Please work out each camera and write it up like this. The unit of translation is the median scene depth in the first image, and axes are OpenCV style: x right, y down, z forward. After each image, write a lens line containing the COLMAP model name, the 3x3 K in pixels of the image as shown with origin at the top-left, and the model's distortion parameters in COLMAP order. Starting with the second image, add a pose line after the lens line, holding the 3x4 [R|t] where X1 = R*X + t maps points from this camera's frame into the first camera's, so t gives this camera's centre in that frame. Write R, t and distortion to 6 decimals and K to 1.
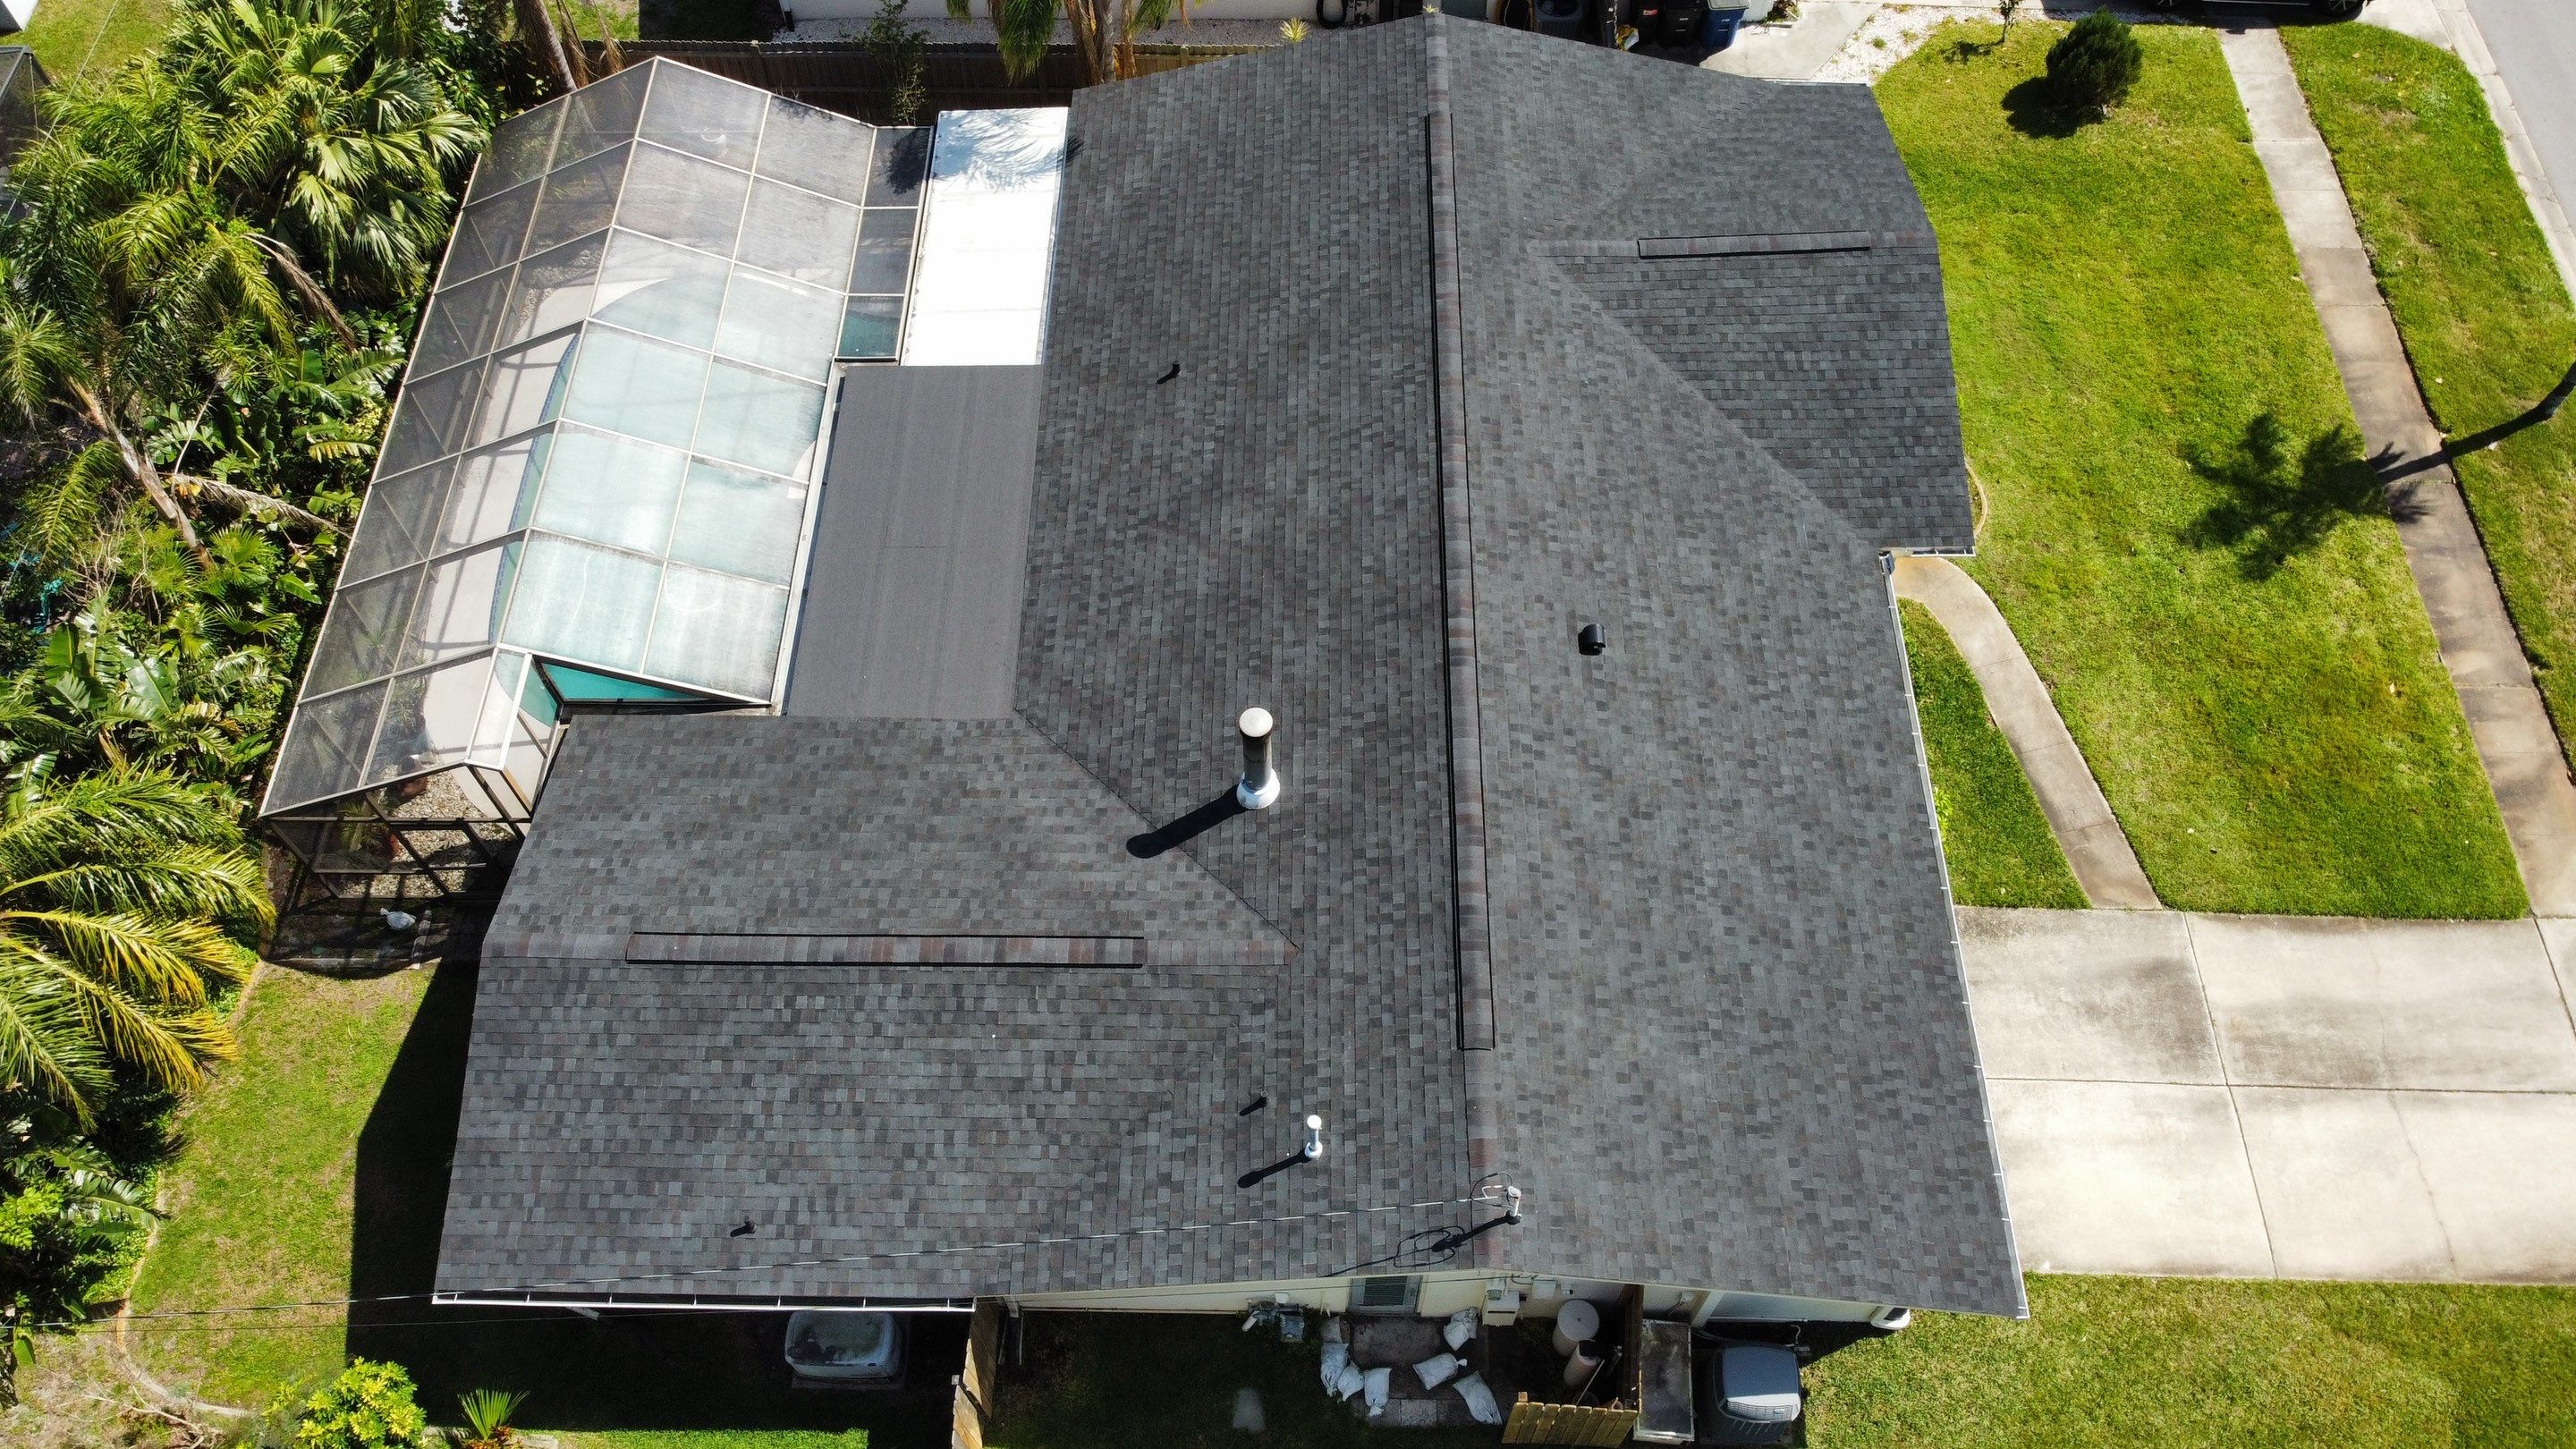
lens RADIAL K [[1946.3, 0, 1247.9], [0, 1946.3, 712.5], [0, 0, 1]] dist [0.003695, -0.008927]
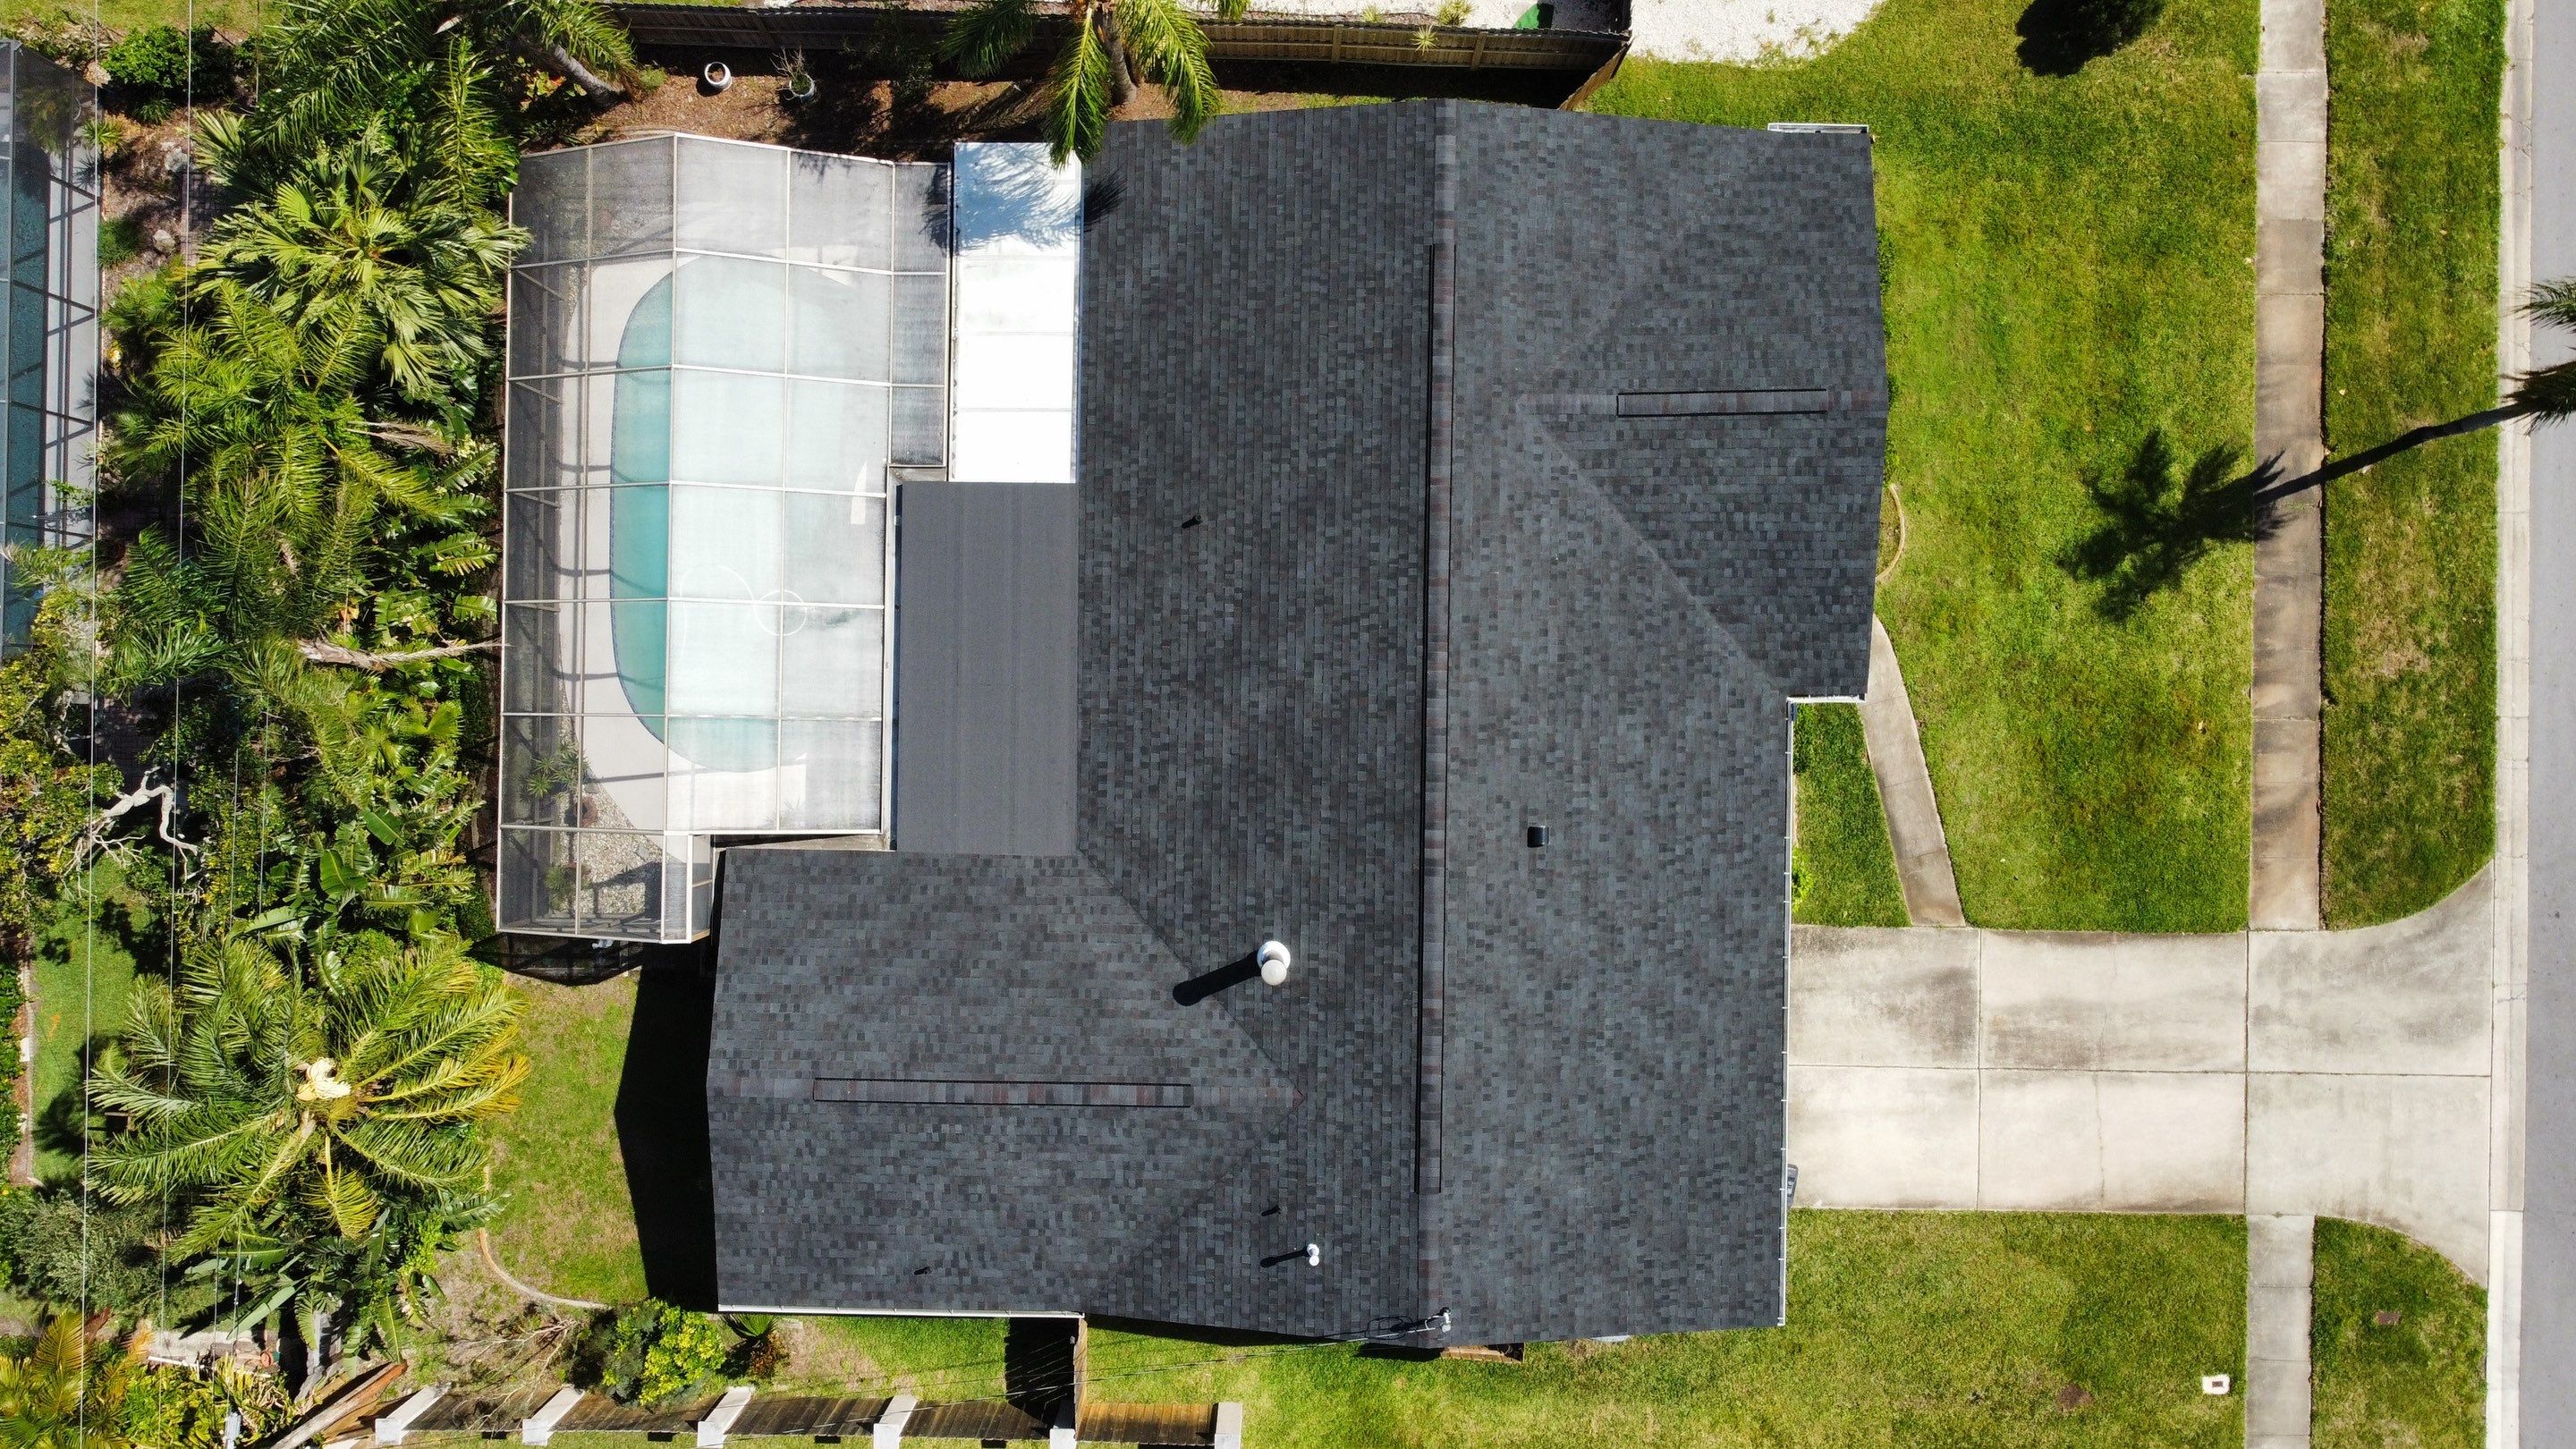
lens RADIAL K [[1942.2, 0, 1245.8], [0, 1942.2, 710.9], [0, 0, 1]] dist [0.004941, -0.016010]
pose [[0.999923, -0.006646, 0.010458, -0.024099], [0.000185, 0.851881, 0.523735, -0.732412], [-0.012390, -0.523693, 0.851817, -0.025012]]
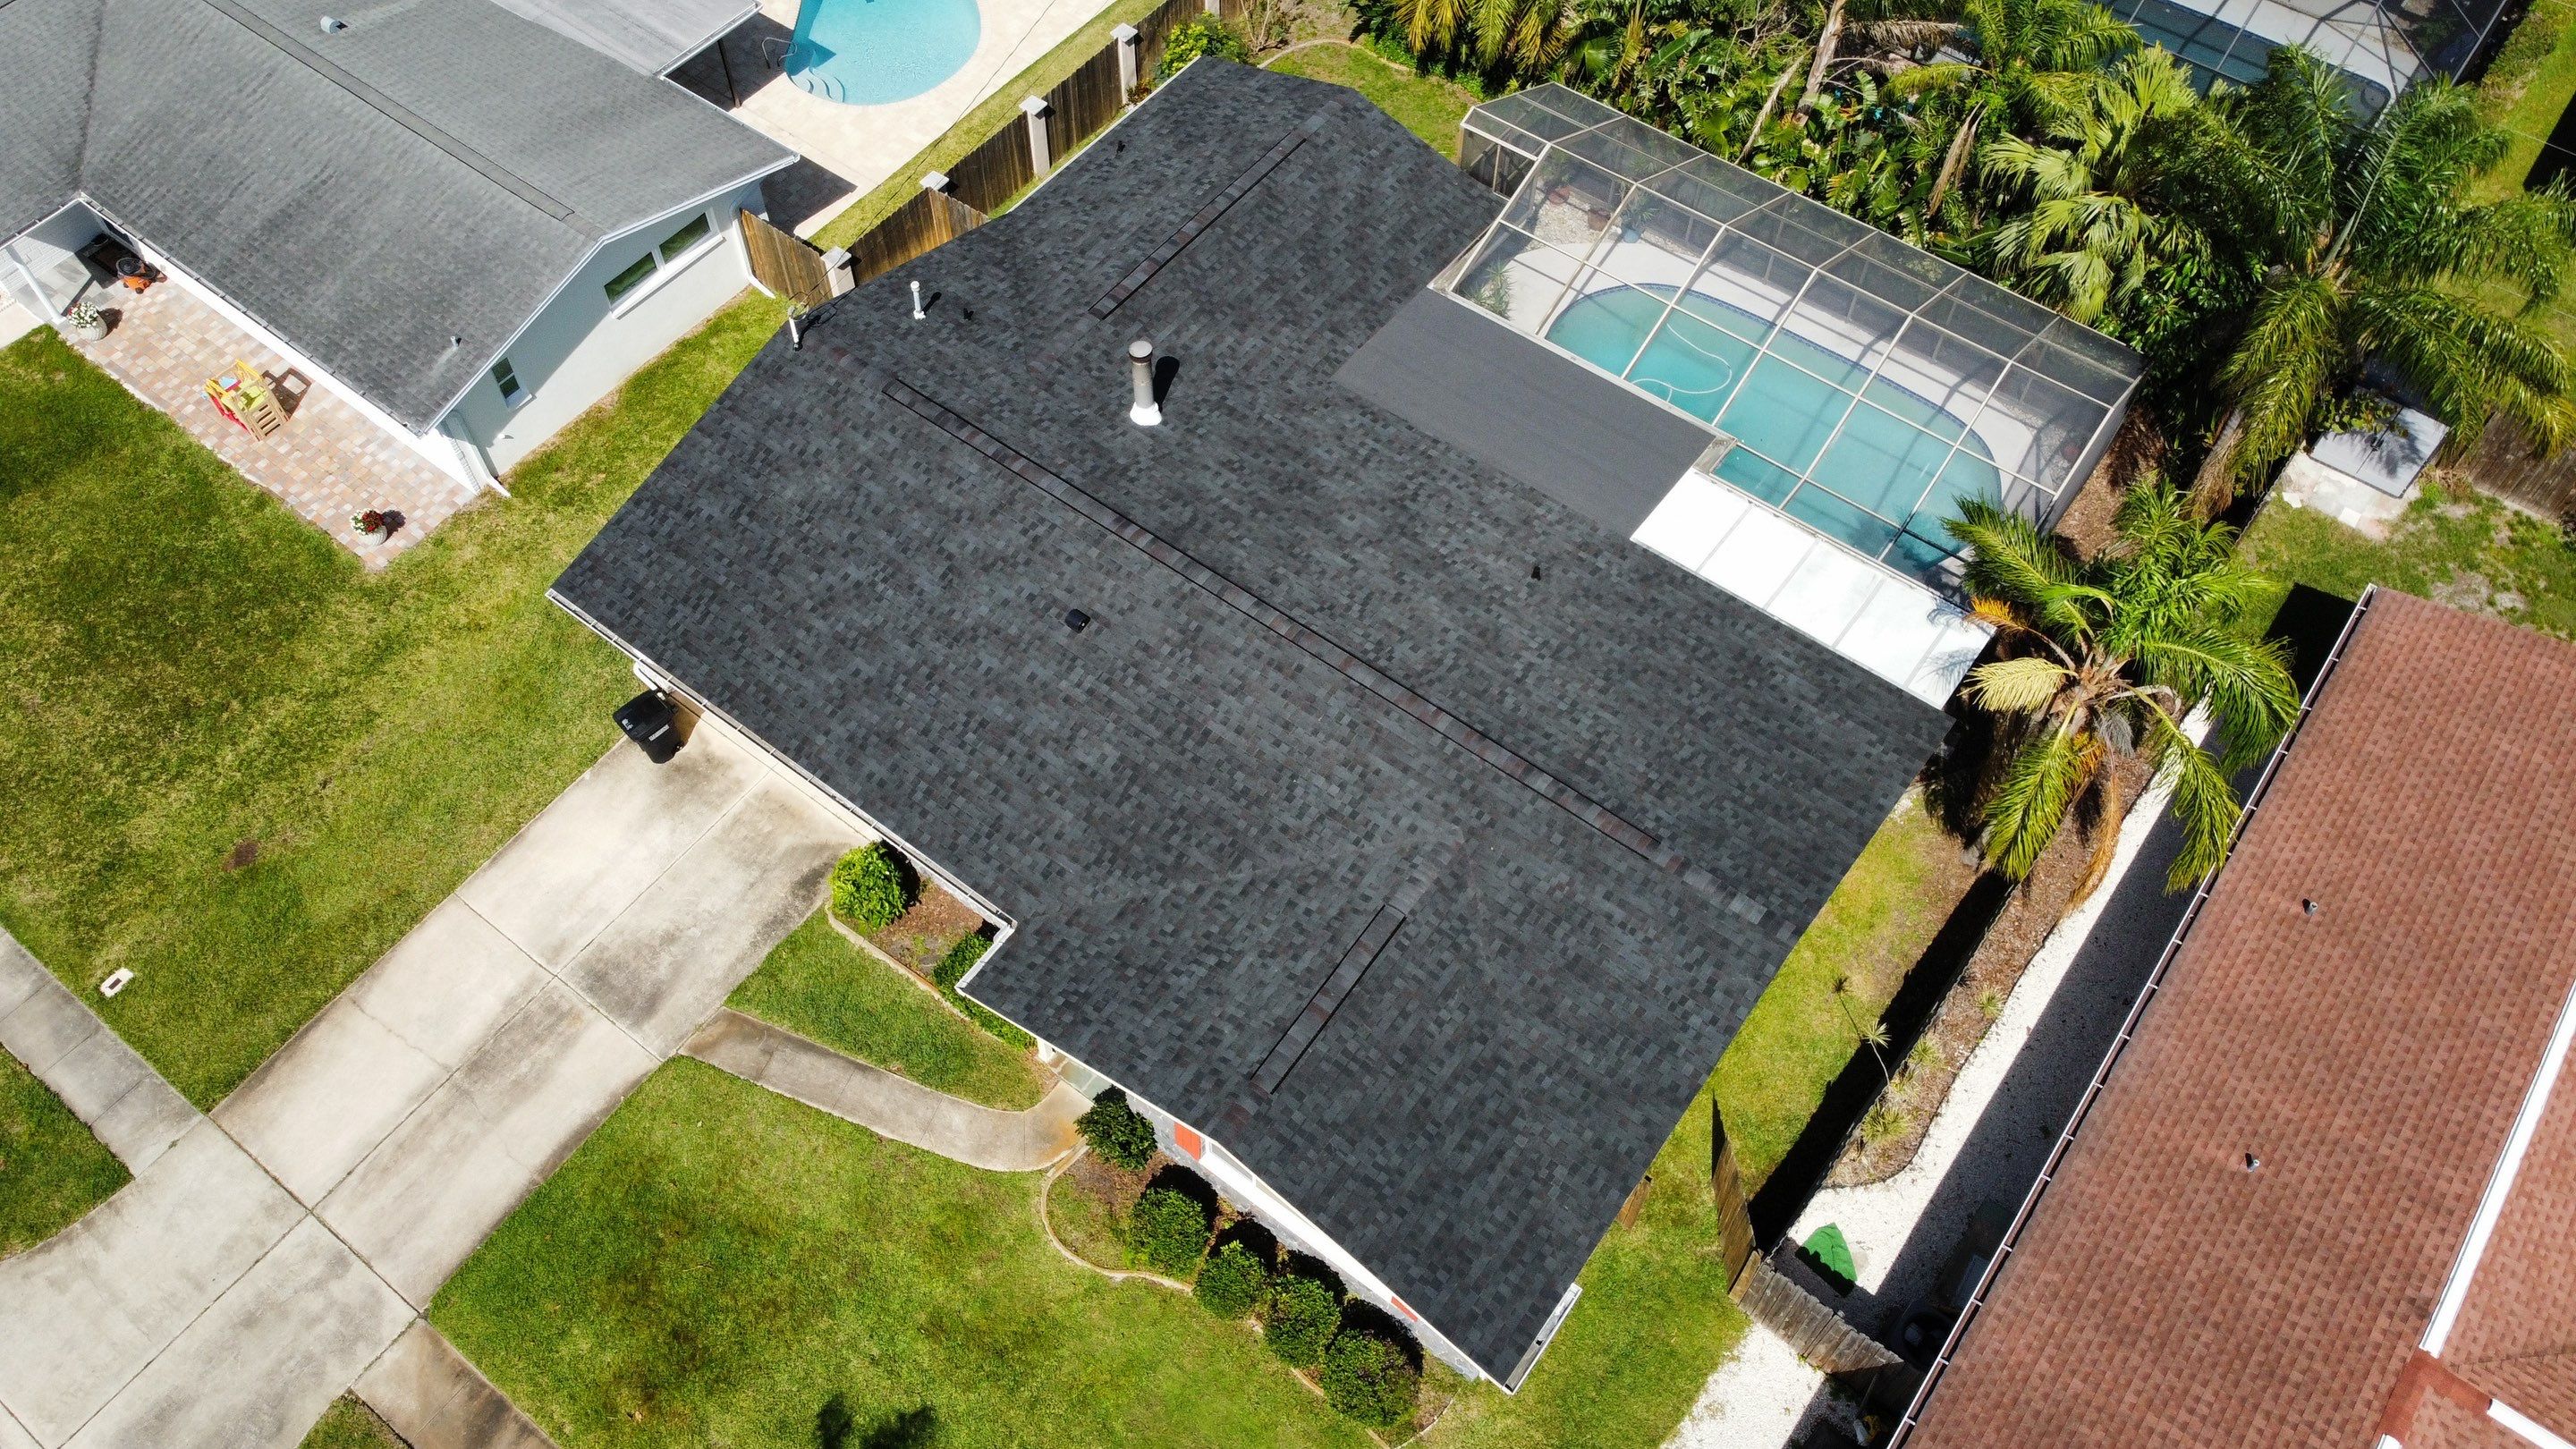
lens RADIAL K [[1946.3, 0, 1254.0], [0, 1946.3, 678.5], [0, 0, 1]] dist [0.003695, -0.008927]
pose [[-0.589800, 0.675882, -0.441950, 0.655452], [-0.675949, -0.113753, 0.728117, -0.977260], [0.441848, 0.728179, 0.523953, 0.408792]]
